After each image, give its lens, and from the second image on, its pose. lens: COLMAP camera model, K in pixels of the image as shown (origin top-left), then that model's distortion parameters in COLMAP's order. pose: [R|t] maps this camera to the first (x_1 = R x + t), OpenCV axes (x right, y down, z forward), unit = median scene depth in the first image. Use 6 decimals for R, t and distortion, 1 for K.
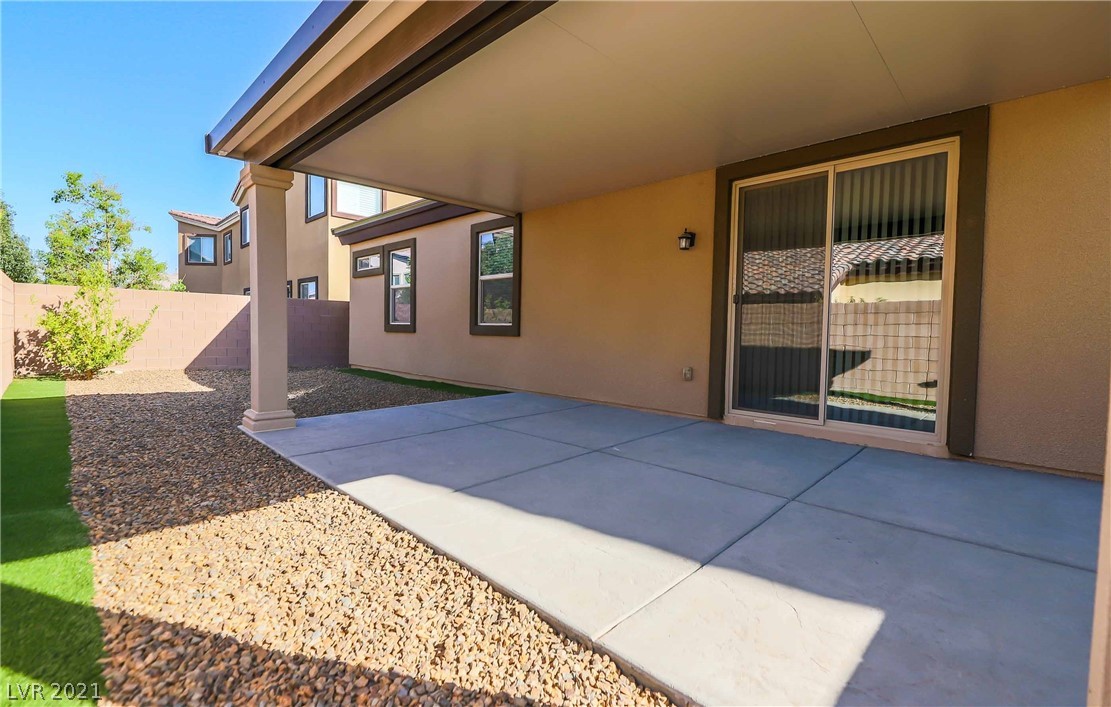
lens RADIAL K [[496.5, 0, 555.5], [0, 496.5, 353.5], [0, 0, 1]] dist [0.000035, -0.000061]
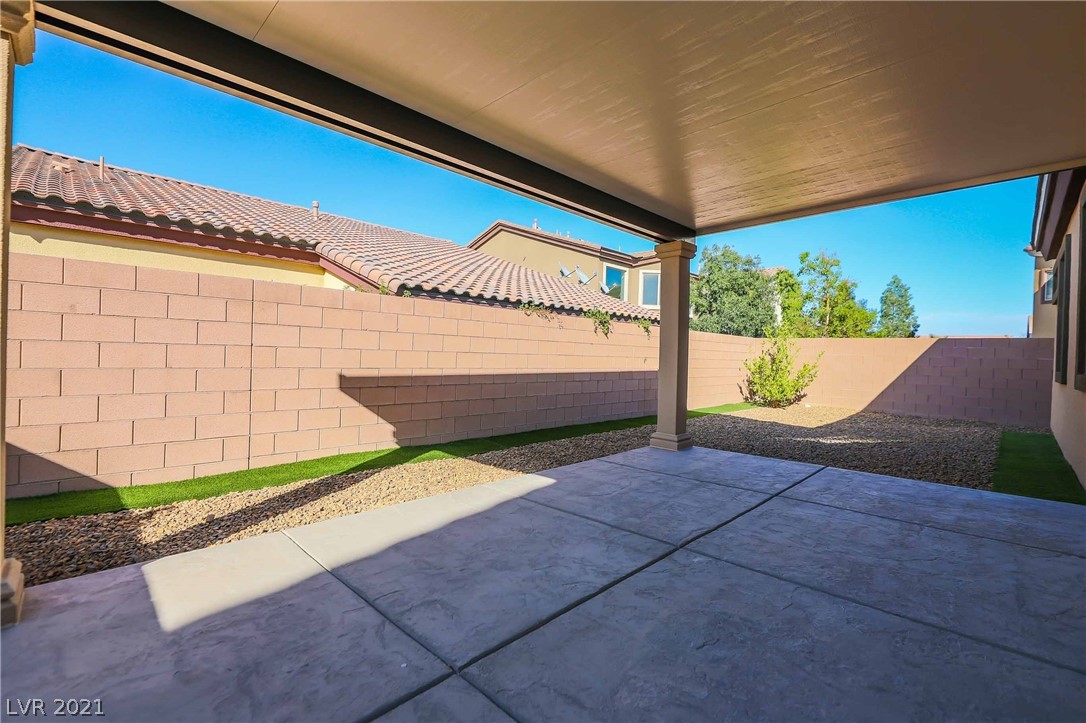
lens RADIAL K [[480.2, 0, 541.5], [0, 480.2, 355.8], [0, 0, 1]] dist [-0.000661, -0.000540]
pose [[-0.000029, -0.013347, -0.999911, 0.996265], [-0.076340, 0.996993, -0.013306, -0.062151], [0.997082, 0.076333, -0.001048, 1.032643]]
